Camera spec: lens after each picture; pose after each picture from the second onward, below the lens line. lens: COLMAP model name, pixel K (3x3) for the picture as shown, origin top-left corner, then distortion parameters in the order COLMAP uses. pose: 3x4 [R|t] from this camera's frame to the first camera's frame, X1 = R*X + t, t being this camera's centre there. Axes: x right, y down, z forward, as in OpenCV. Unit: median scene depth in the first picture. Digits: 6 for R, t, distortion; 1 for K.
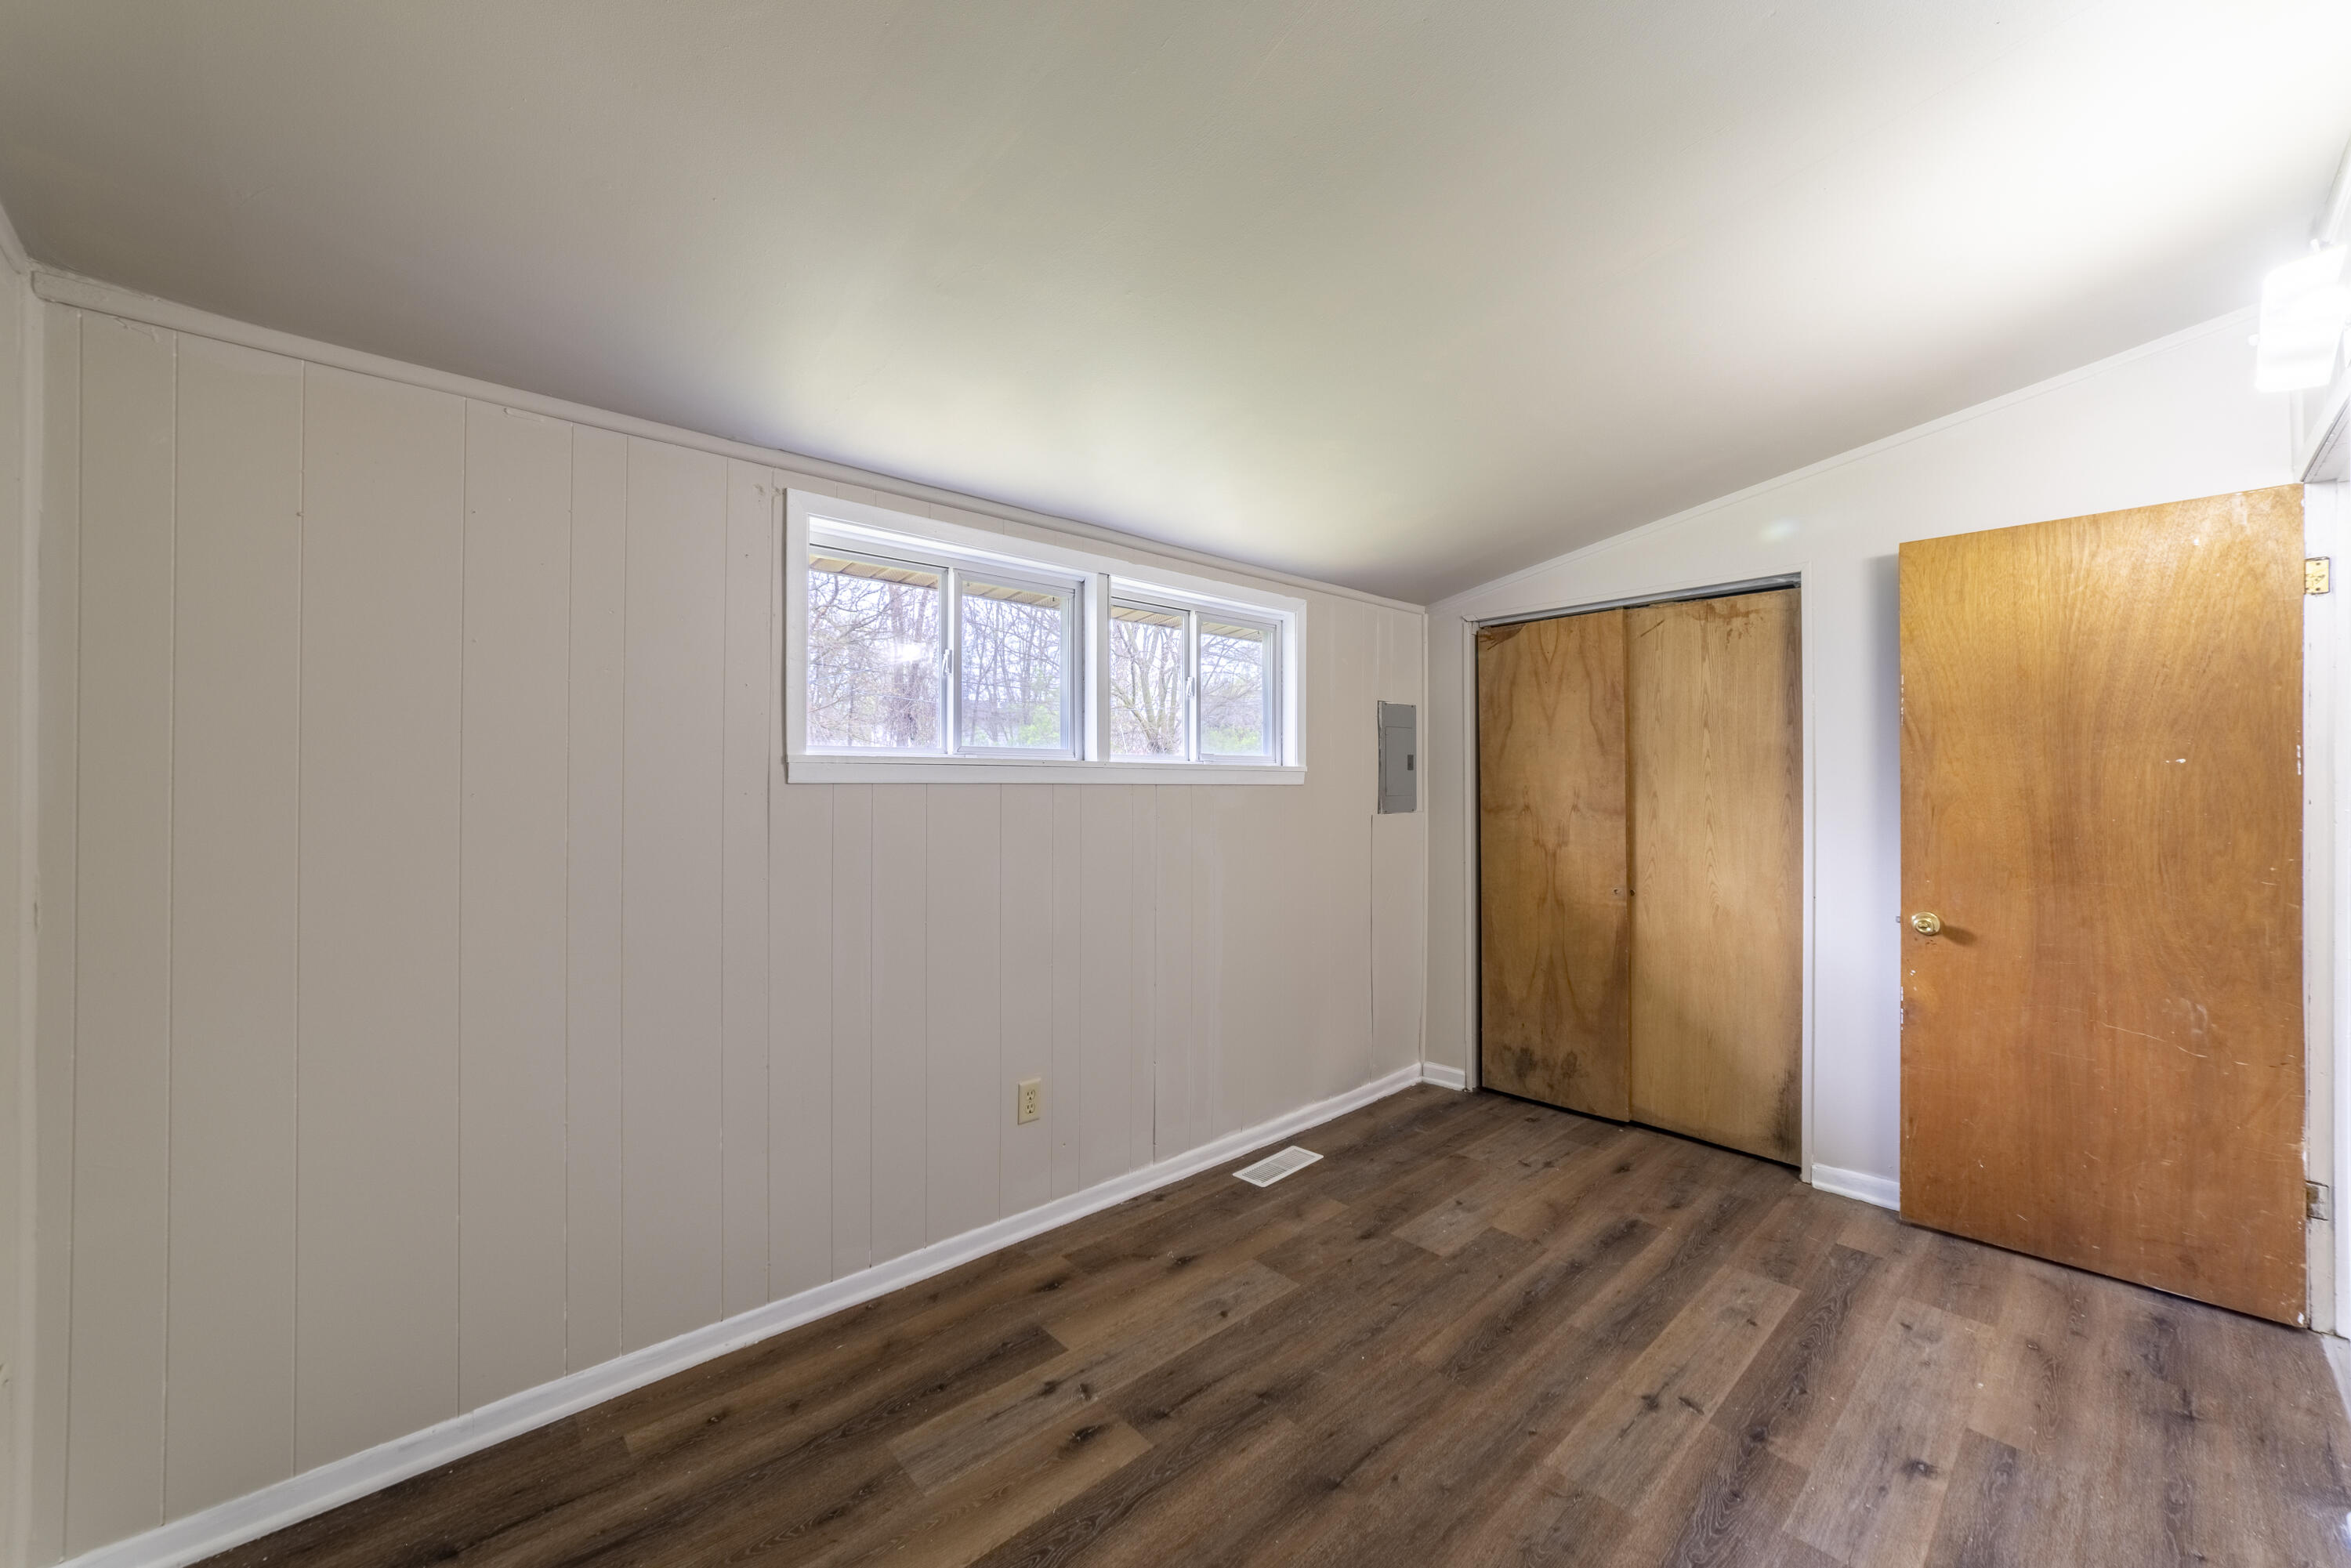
lens RADIAL K [[892.8, 0, 1167.6], [0, 892.8, 778.4], [0, 0, 1]] dist [-0.016878, 0.001705]
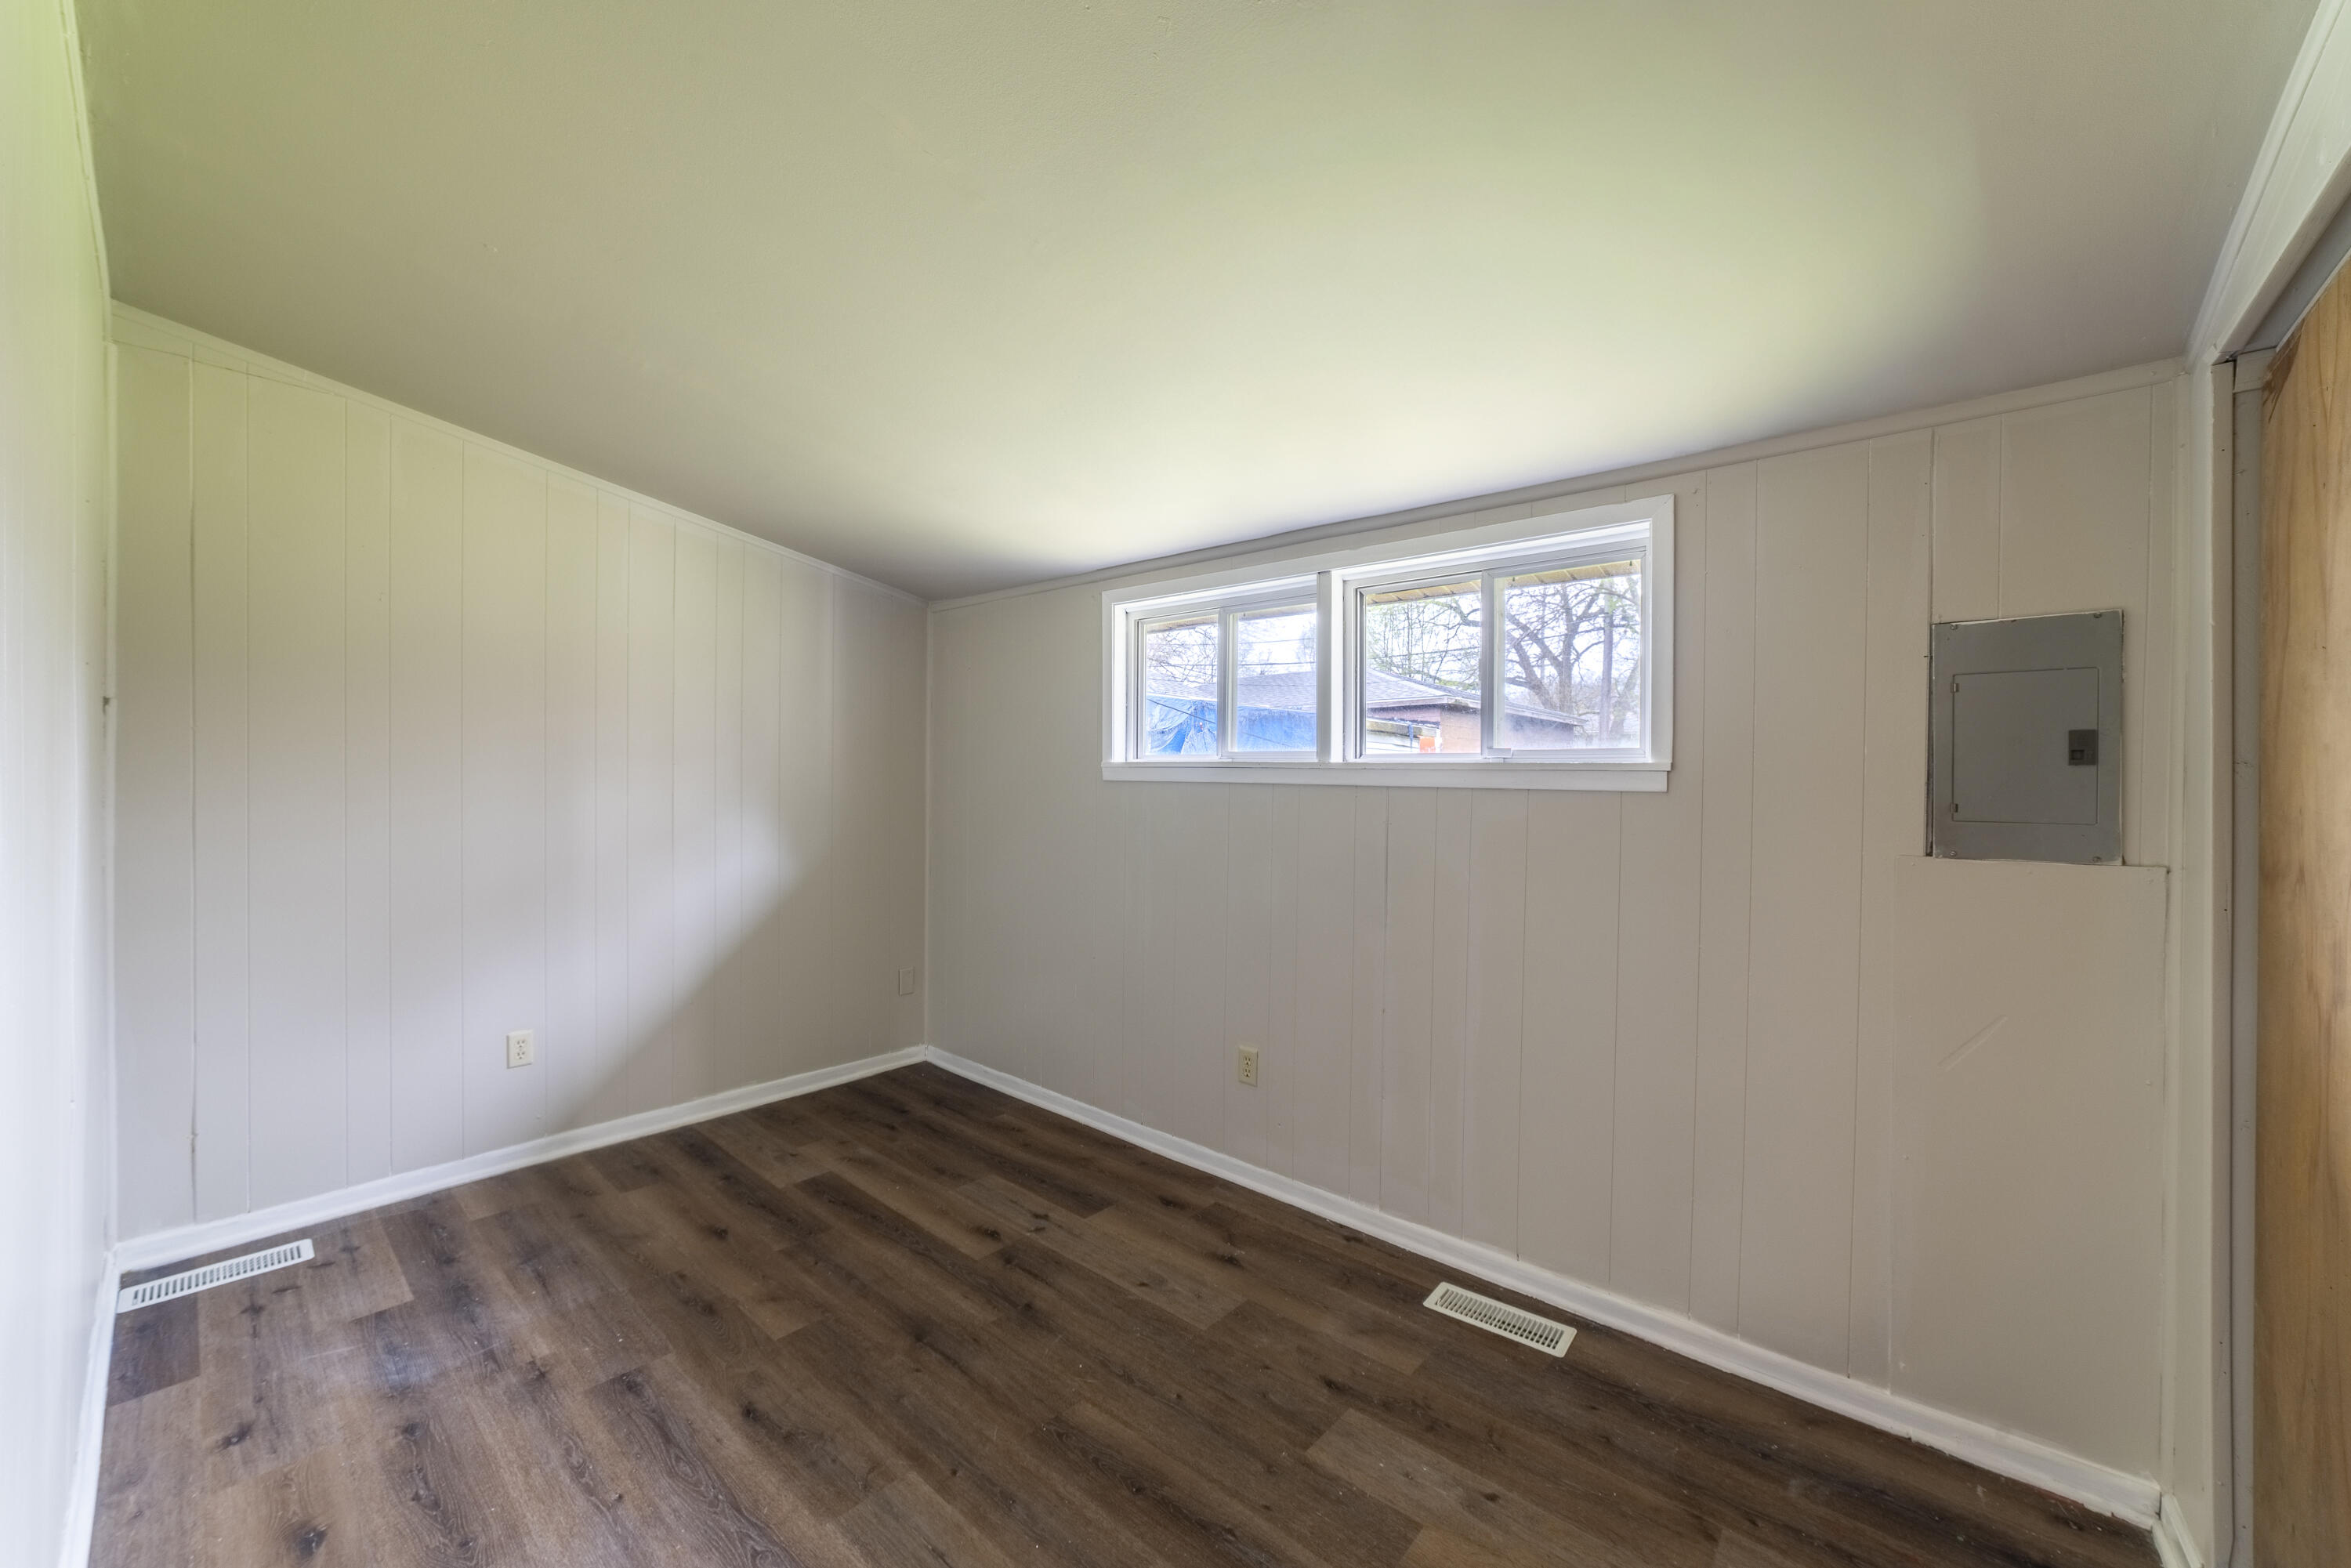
lens RADIAL K [[892.8, 0, 1178.6], [0, 892.8, 782.0], [0, 0, 1]] dist [-0.016878, 0.001705]
pose [[0.125232, 0.002092, -0.992125, 1.128969], [-0.006121, 0.999980, 0.001336, 0.002587], [0.992109, 0.005906, 0.125243, 0.915038]]
